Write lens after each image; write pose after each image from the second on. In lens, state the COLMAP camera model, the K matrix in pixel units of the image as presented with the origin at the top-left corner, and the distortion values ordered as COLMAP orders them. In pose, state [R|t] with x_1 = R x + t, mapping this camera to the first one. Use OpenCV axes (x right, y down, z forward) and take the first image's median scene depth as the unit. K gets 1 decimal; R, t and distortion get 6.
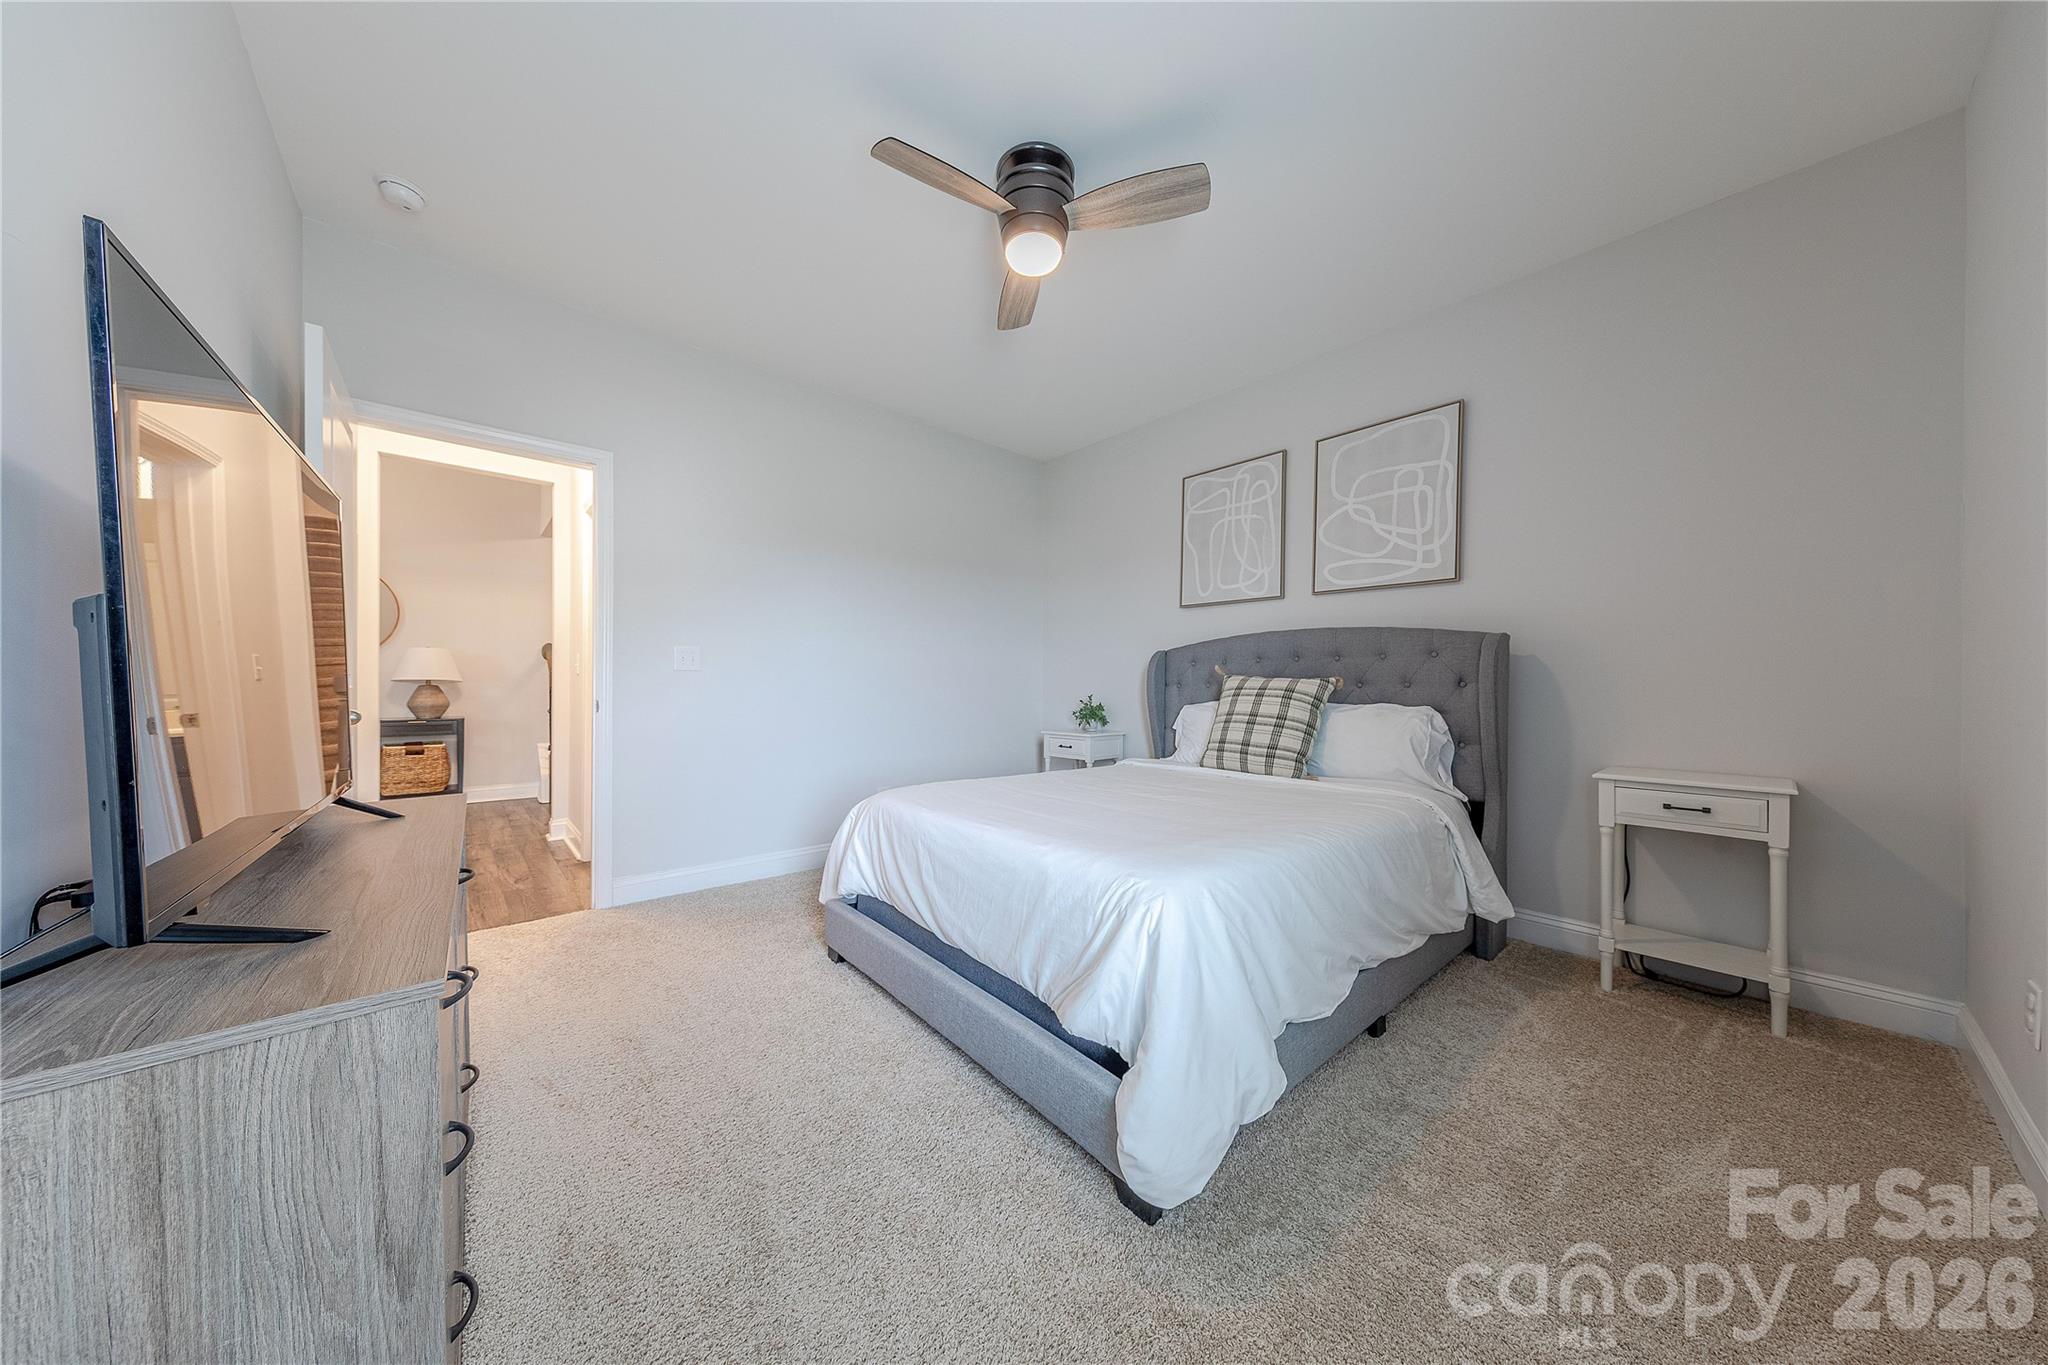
lens RADIAL K [[643.4, 0, 1014.9], [0, 643.4, 683.1], [0, 0, 1]] dist [0.006581, -0.000022]
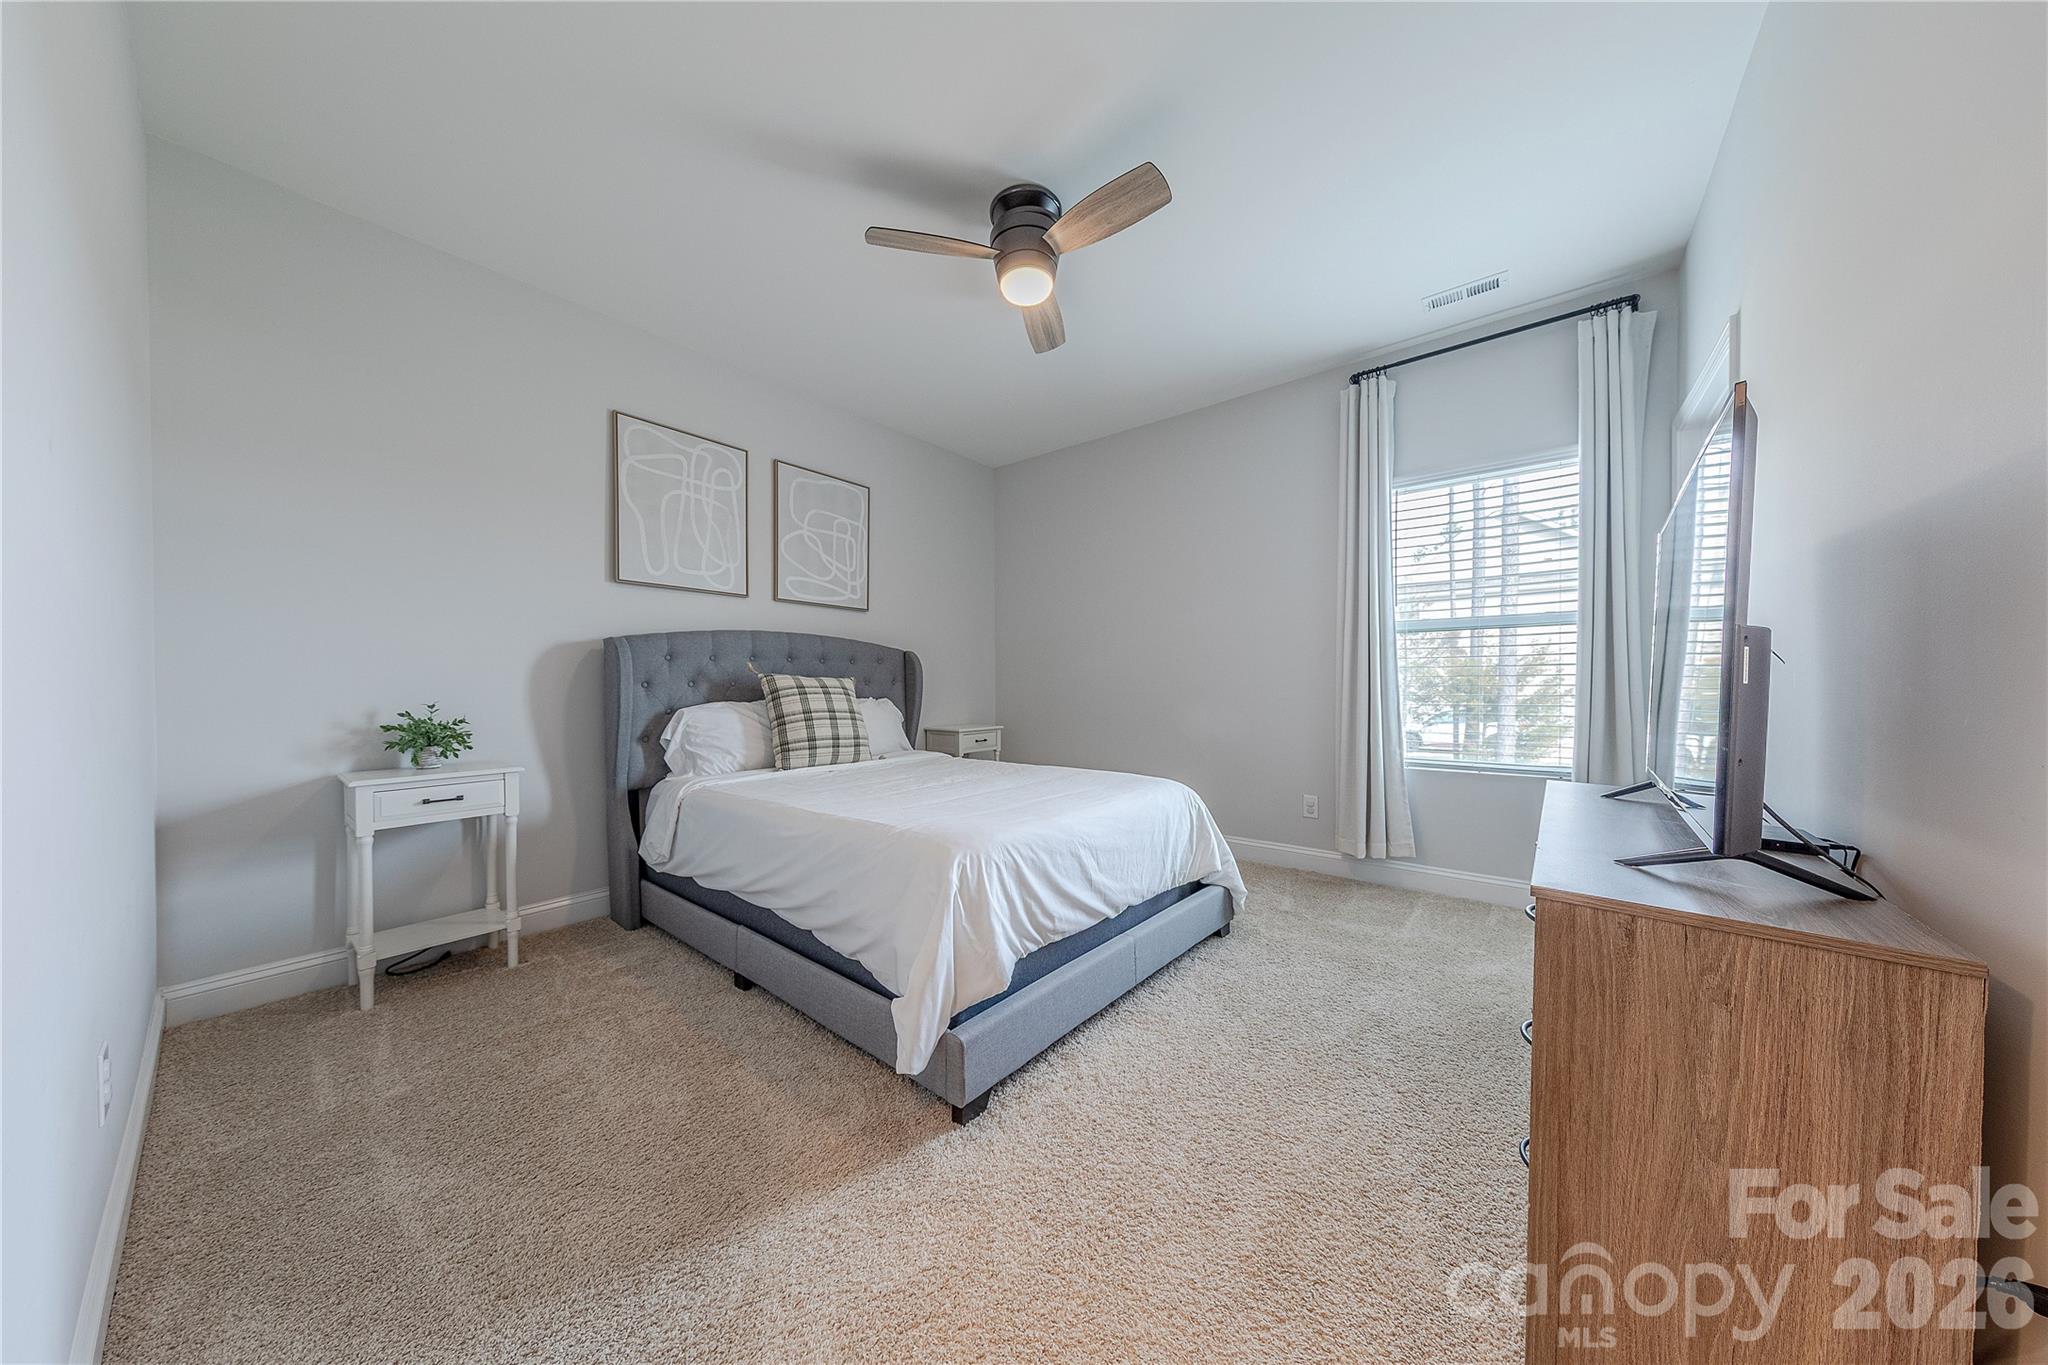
lens RADIAL K [[643.4, 0, 1014.9], [0, 643.4, 683.1], [0, 0, 1]] dist [0.006581, -0.000022]
pose [[-0.186370, 0.002992, 0.982475, -0.722063], [0.001968, 0.999994, -0.002672, 0.005950], [-0.982478, 0.001435, -0.186375, 0.861495]]
